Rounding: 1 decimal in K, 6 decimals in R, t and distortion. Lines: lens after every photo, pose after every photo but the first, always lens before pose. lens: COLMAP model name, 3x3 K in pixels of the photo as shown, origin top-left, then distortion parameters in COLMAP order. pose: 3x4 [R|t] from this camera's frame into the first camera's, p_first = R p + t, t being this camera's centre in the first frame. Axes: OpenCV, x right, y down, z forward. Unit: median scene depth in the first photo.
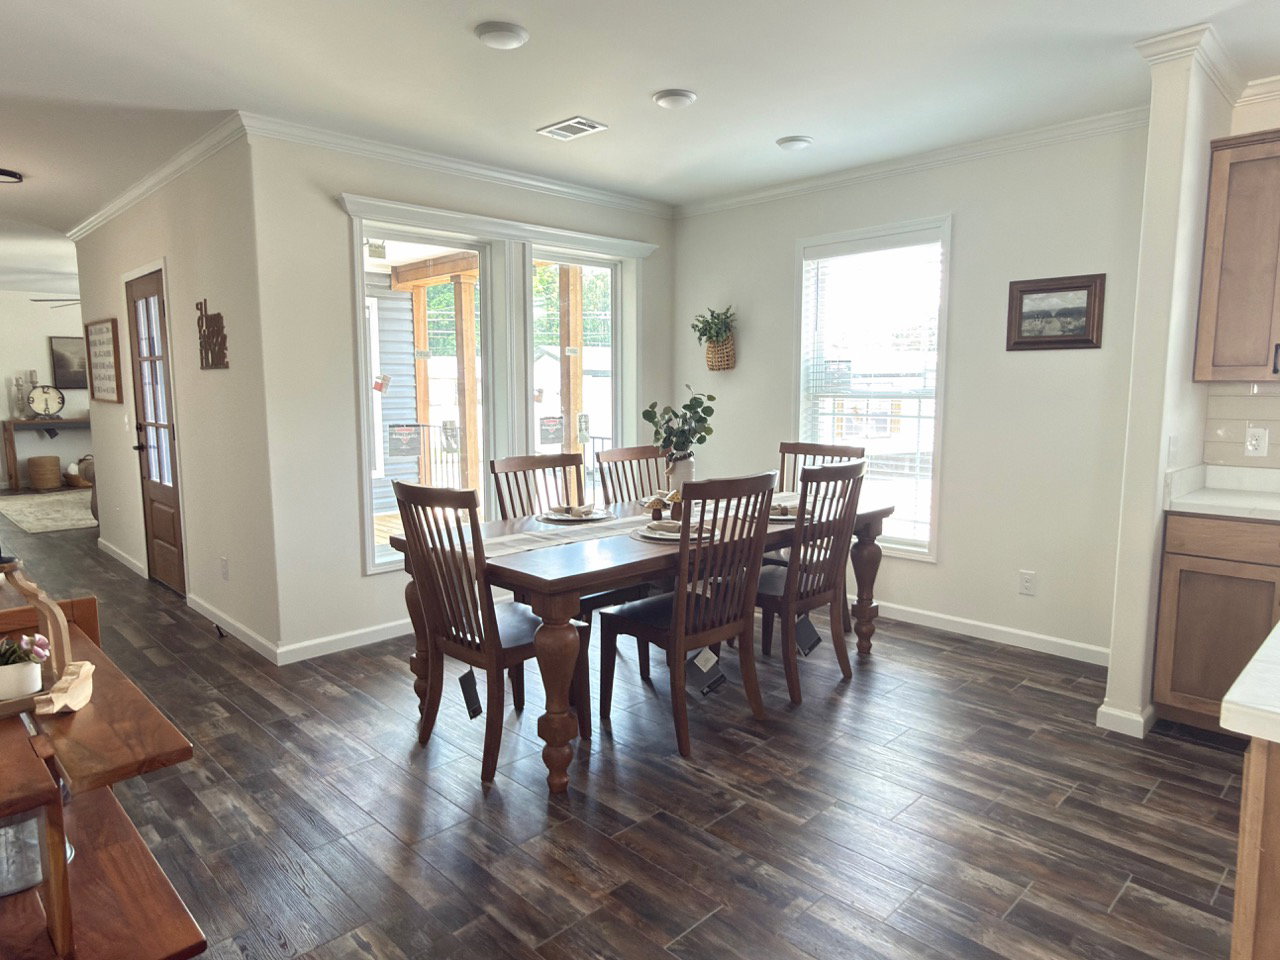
lens RADIAL K [[786.8, 0, 670.7], [0, 786.8, 486.6], [0, 0, 1]] dist [-0.006330, 0.000172]
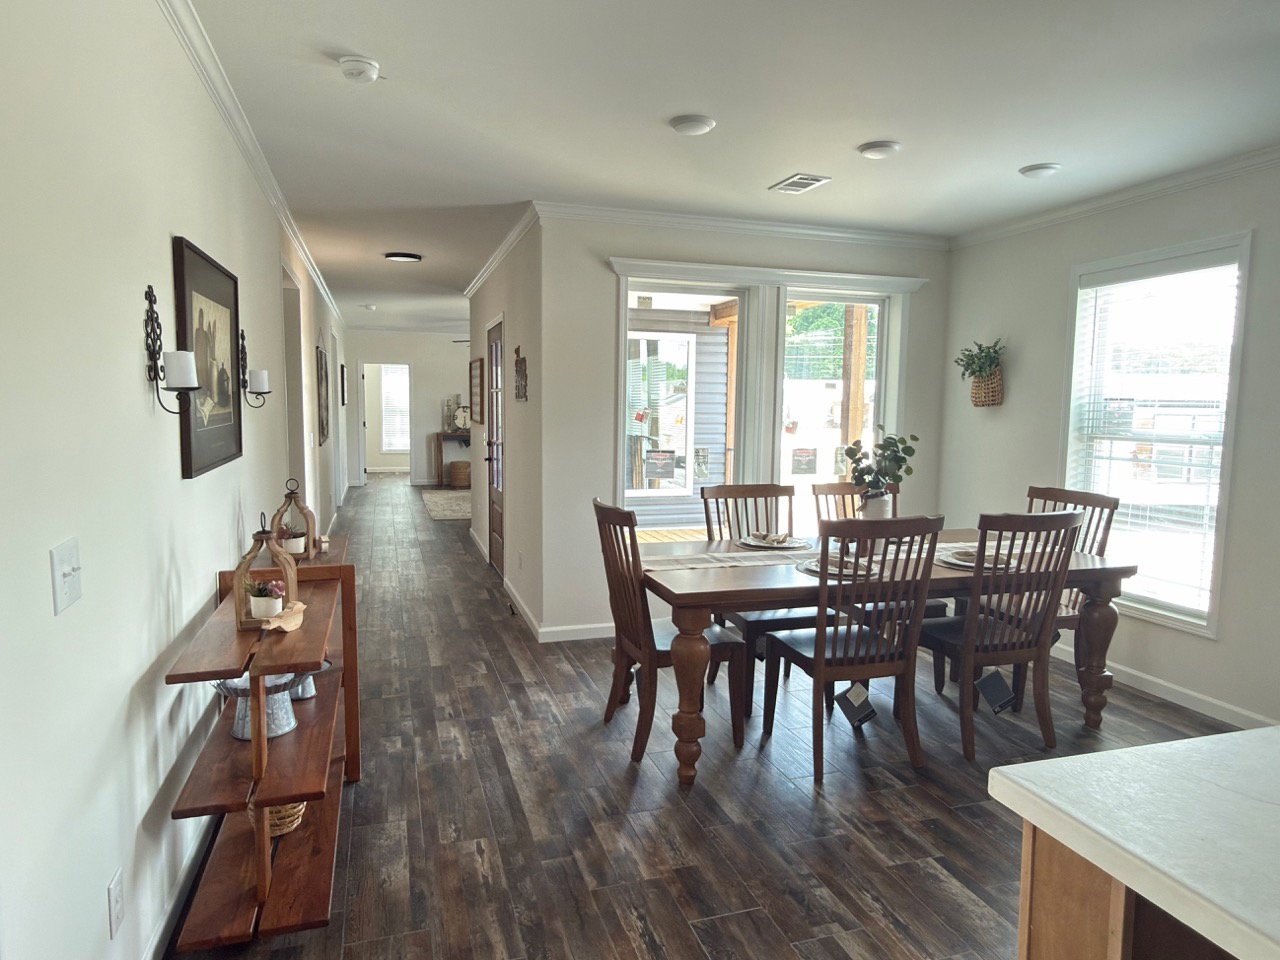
lens RADIAL K [[786.8, 0, 657.6], [0, 786.8, 492.6], [0, 0, 1]] dist [-0.006330, 0.000172]
pose [[0.895634, 0.064535, -0.440085, 0.182015], [-0.074745, 0.997185, -0.005886, -0.011982], [0.438467, 0.038166, 0.897937, -0.031962]]
